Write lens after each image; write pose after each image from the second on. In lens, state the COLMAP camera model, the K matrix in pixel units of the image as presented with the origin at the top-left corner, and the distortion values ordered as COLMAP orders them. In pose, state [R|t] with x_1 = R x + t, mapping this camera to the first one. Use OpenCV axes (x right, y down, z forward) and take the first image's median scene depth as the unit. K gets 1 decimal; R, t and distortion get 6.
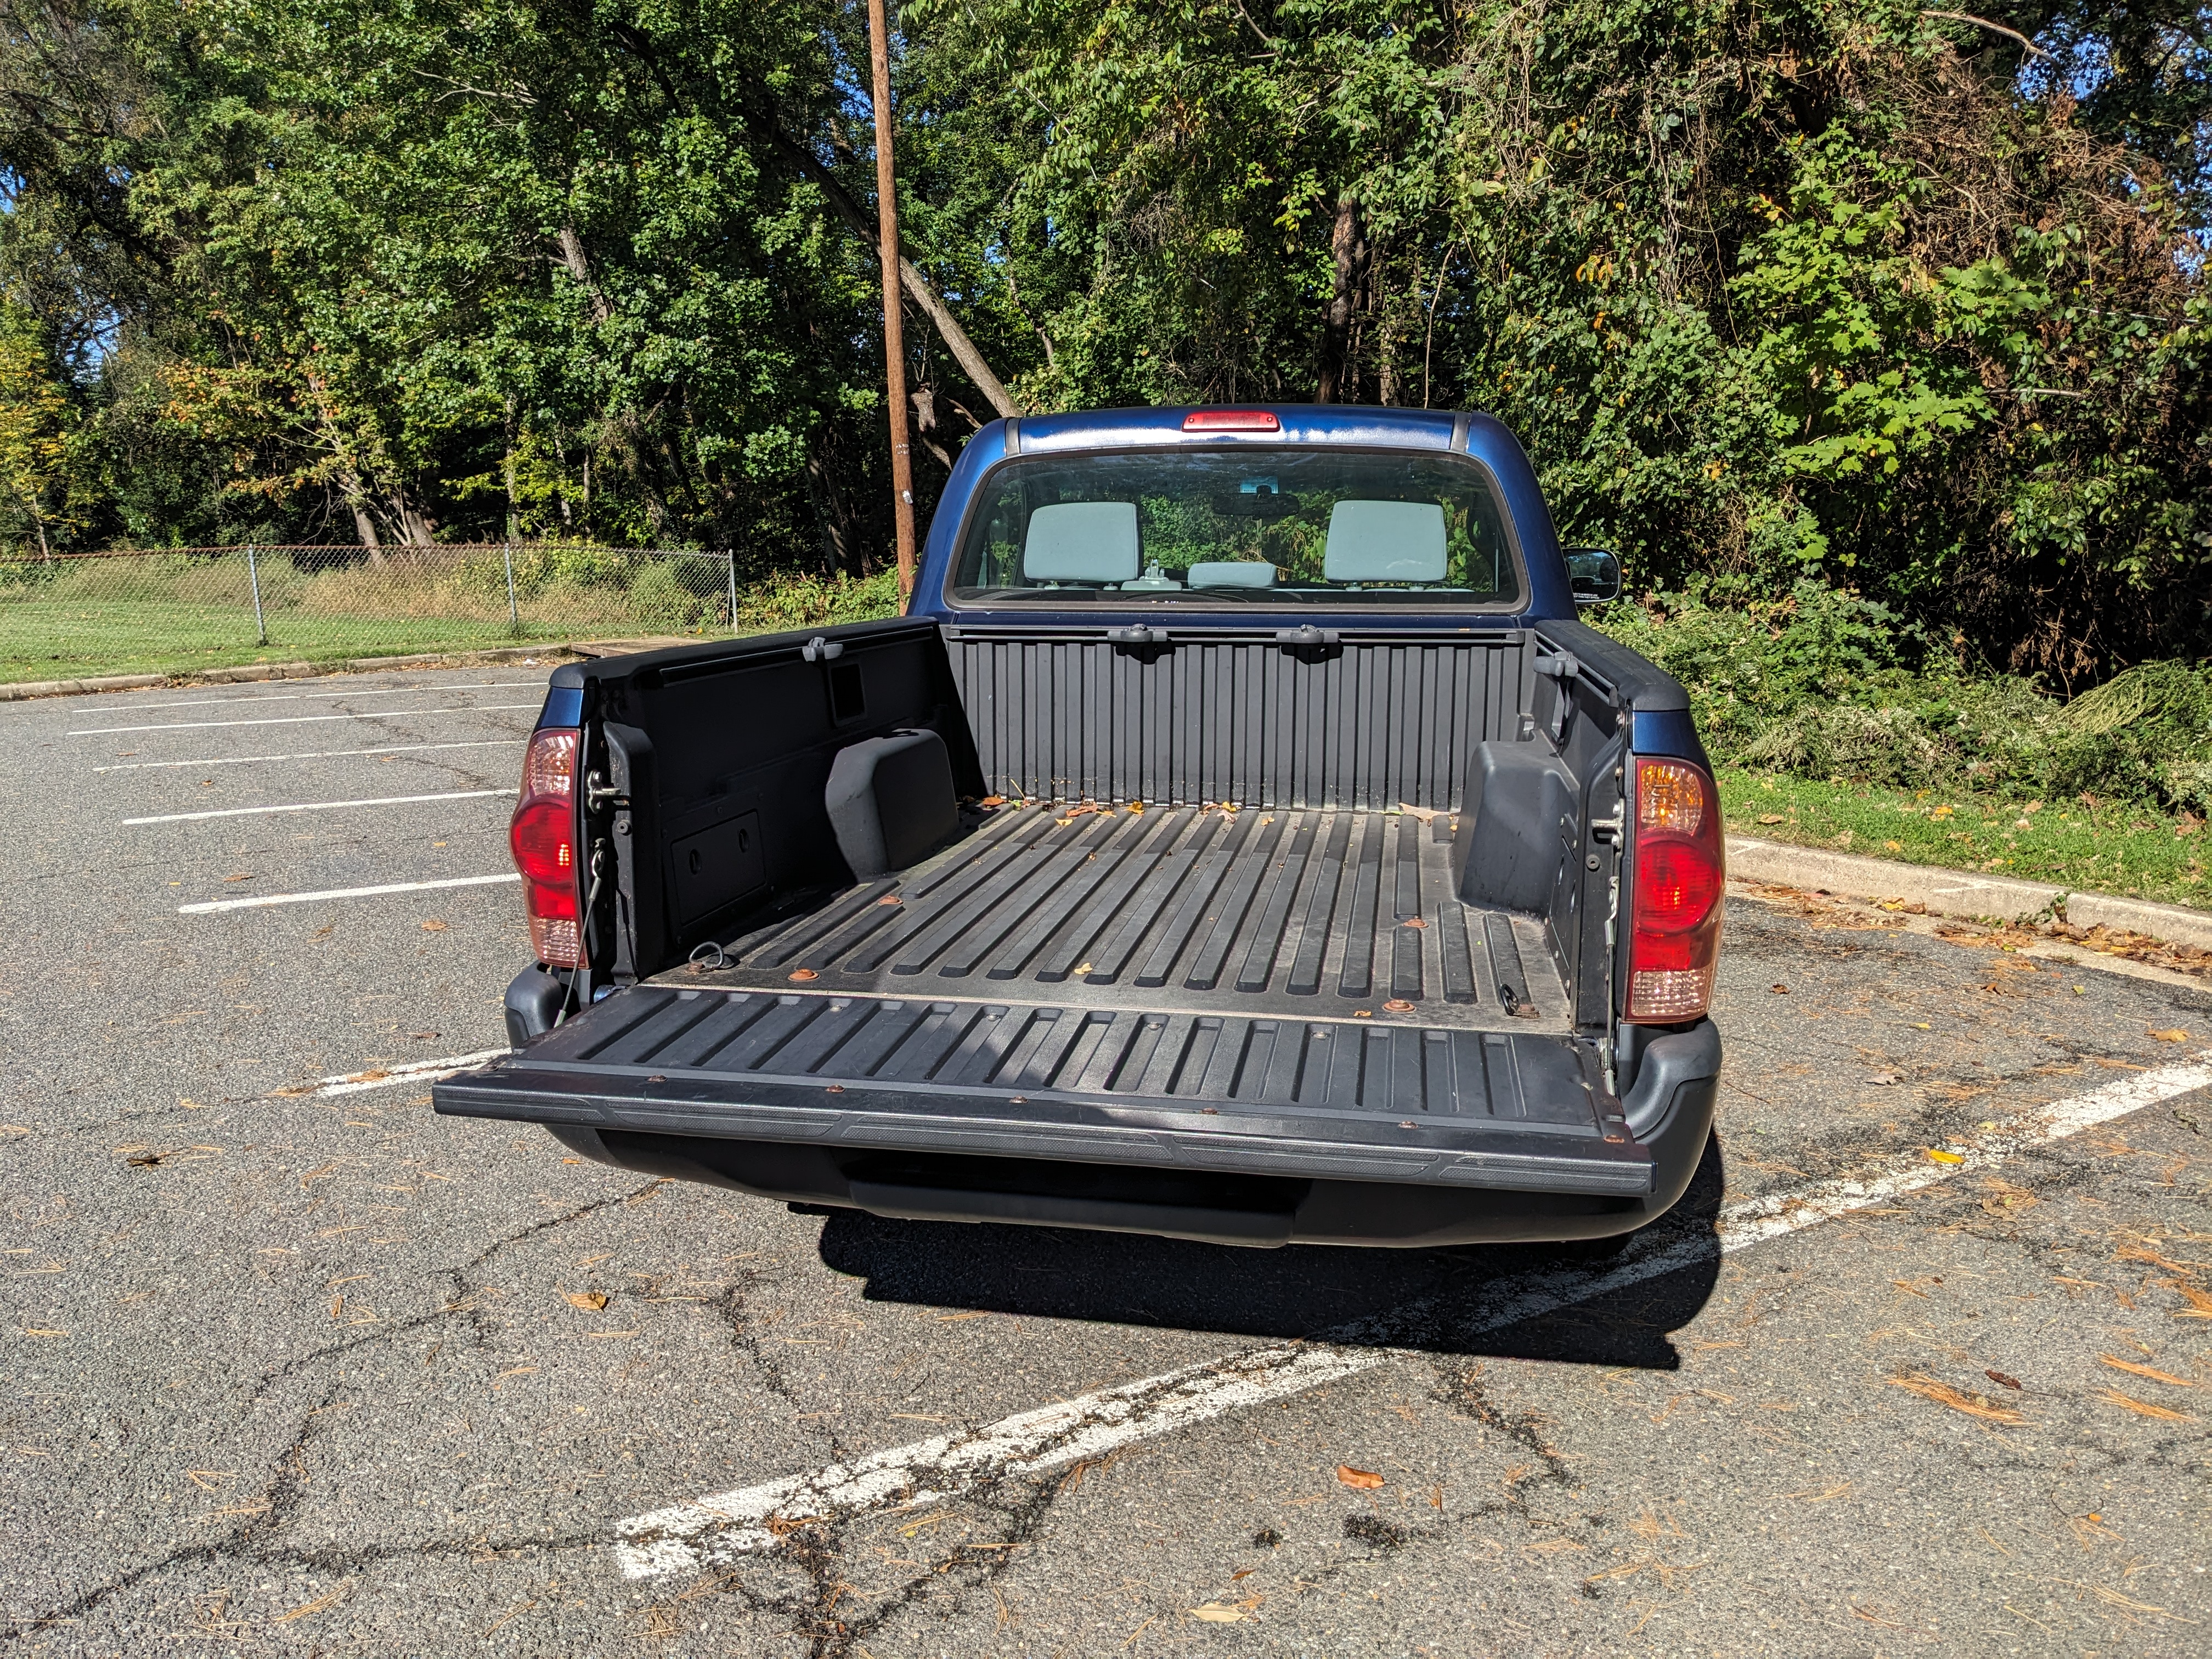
lens RADIAL K [[1769.8, 0, 1110.1], [0, 1769.8, 831.9], [0, 0, 1]] dist [0.008695, -0.001397]
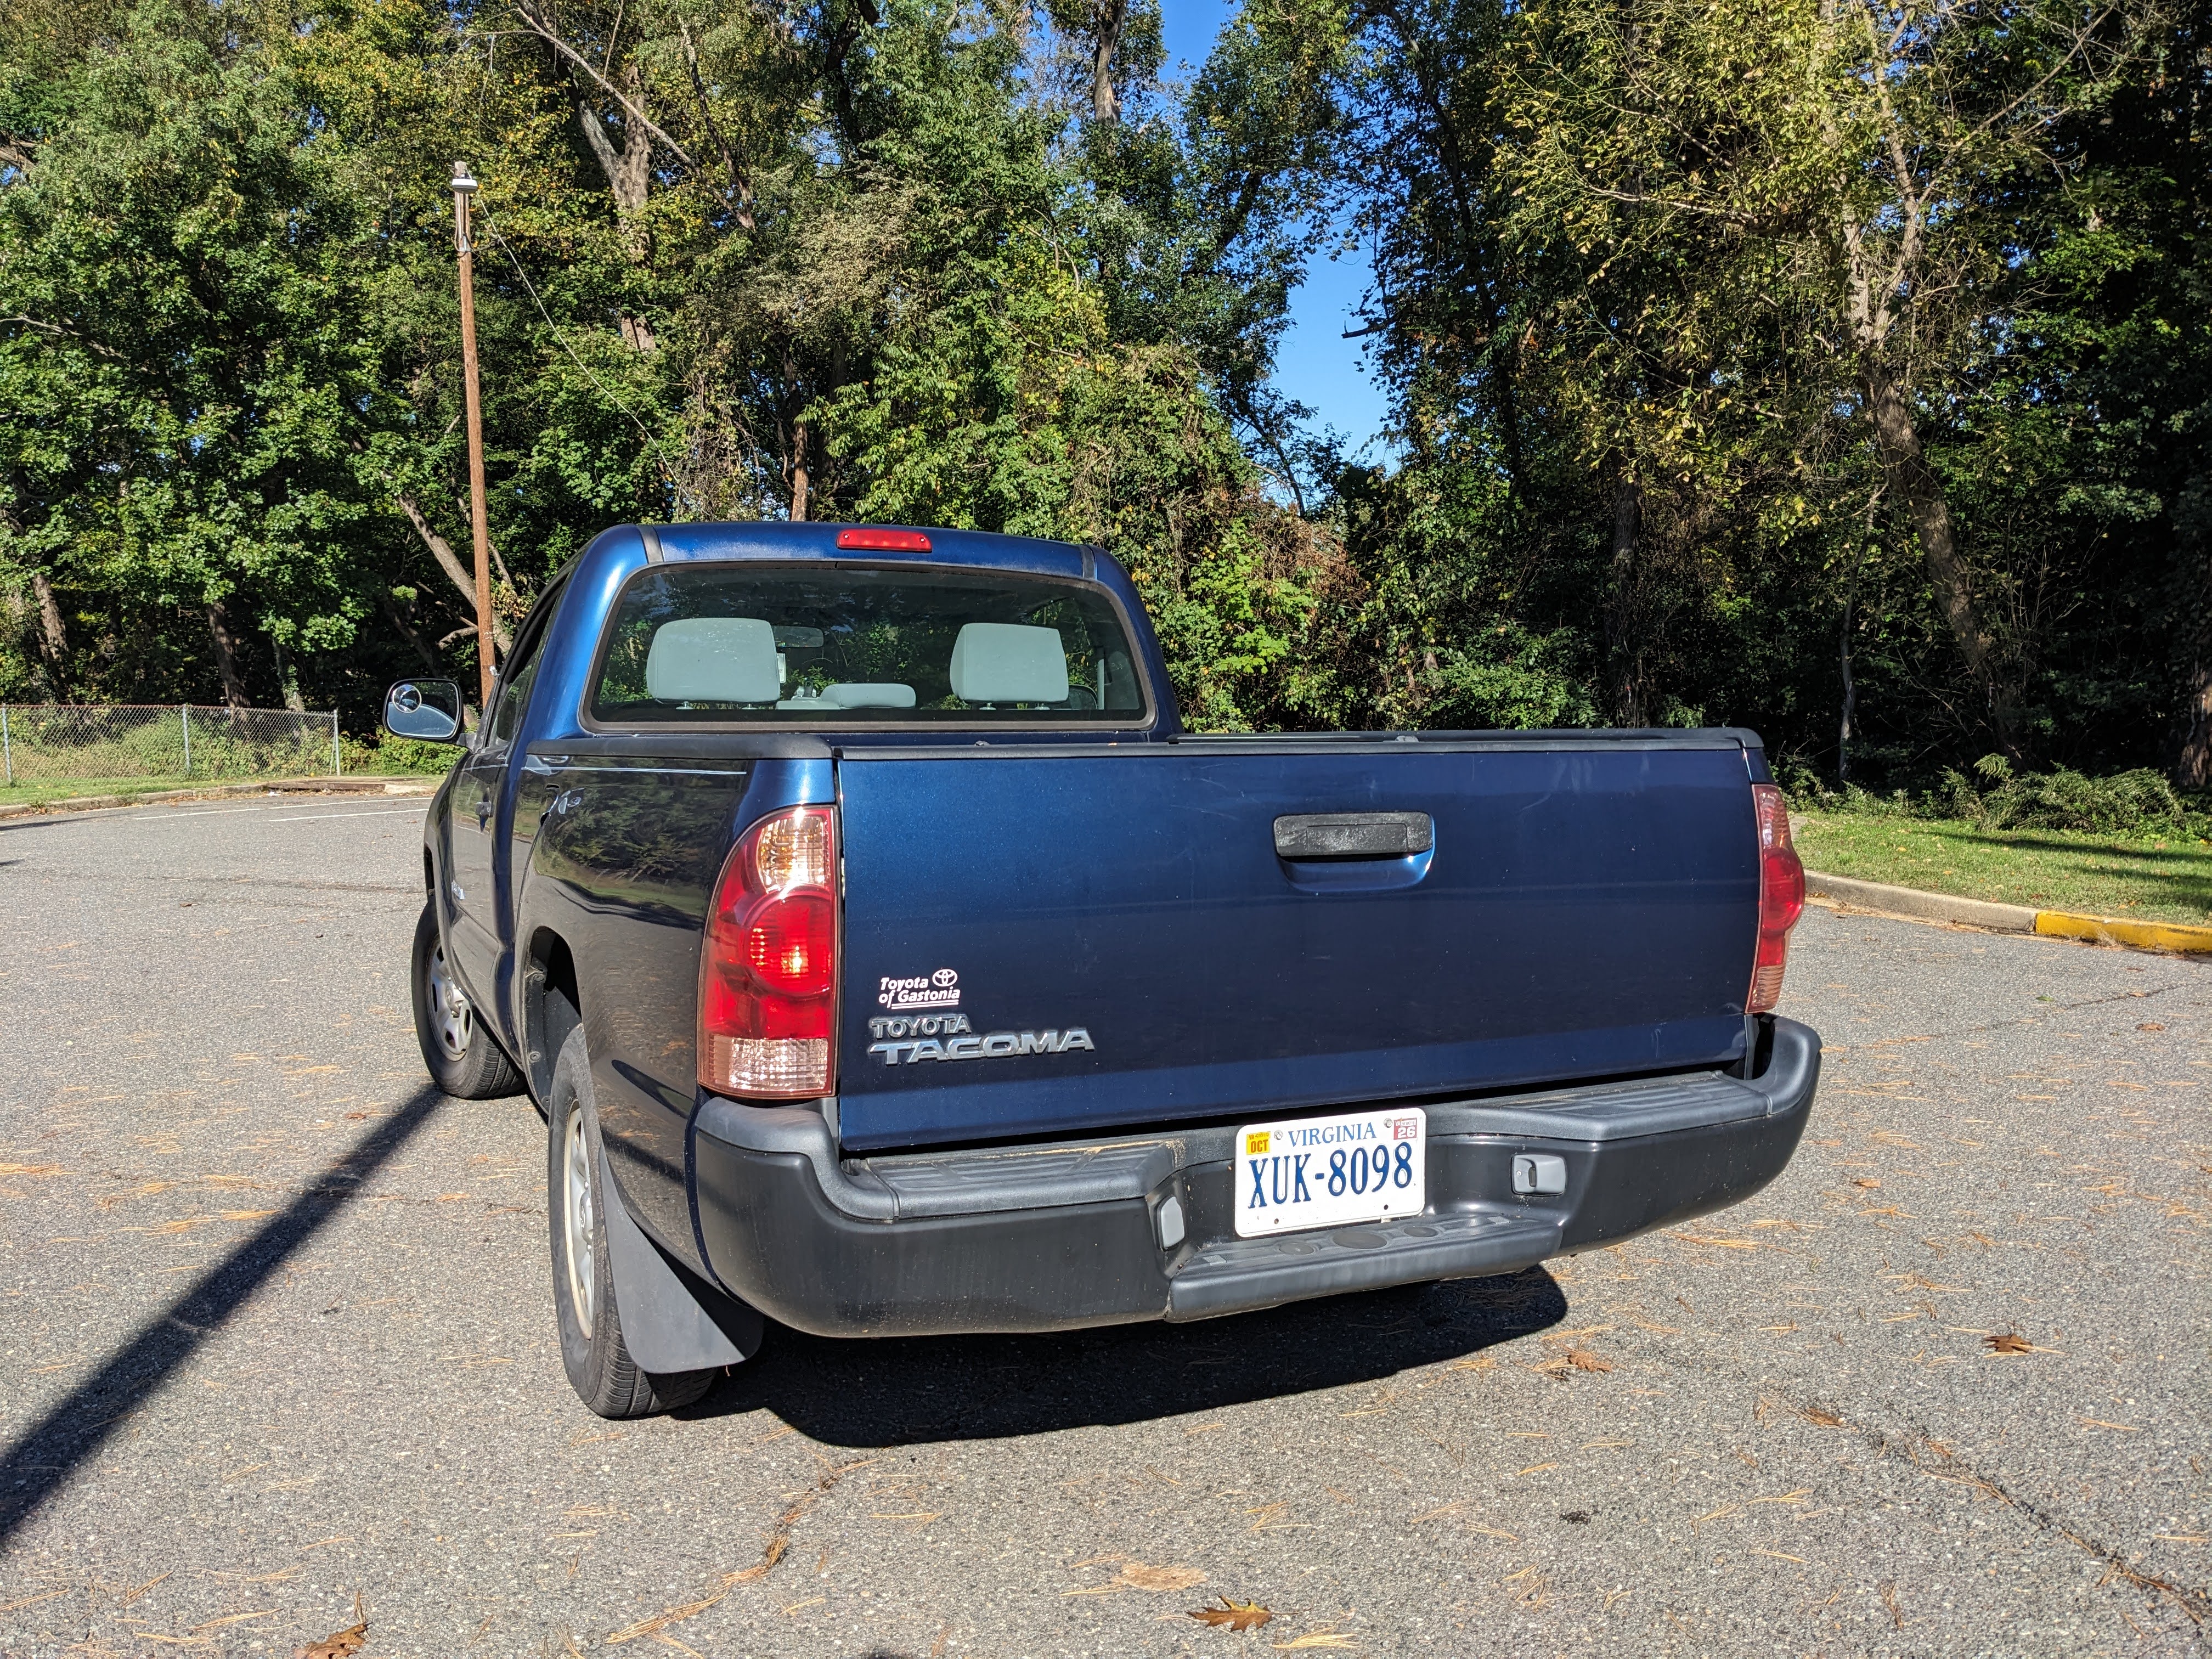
lens RADIAL K [[1769.8, 0, 1101.2], [0, 1769.8, 830.2], [0, 0, 1]] dist [0.008695, -0.001397]
pose [[0.833971, -0.032985, 0.550821, -0.875944], [0.087240, 0.993539, -0.072590, 0.124838], [-0.544868, 0.108591, 0.831461, -0.651278]]
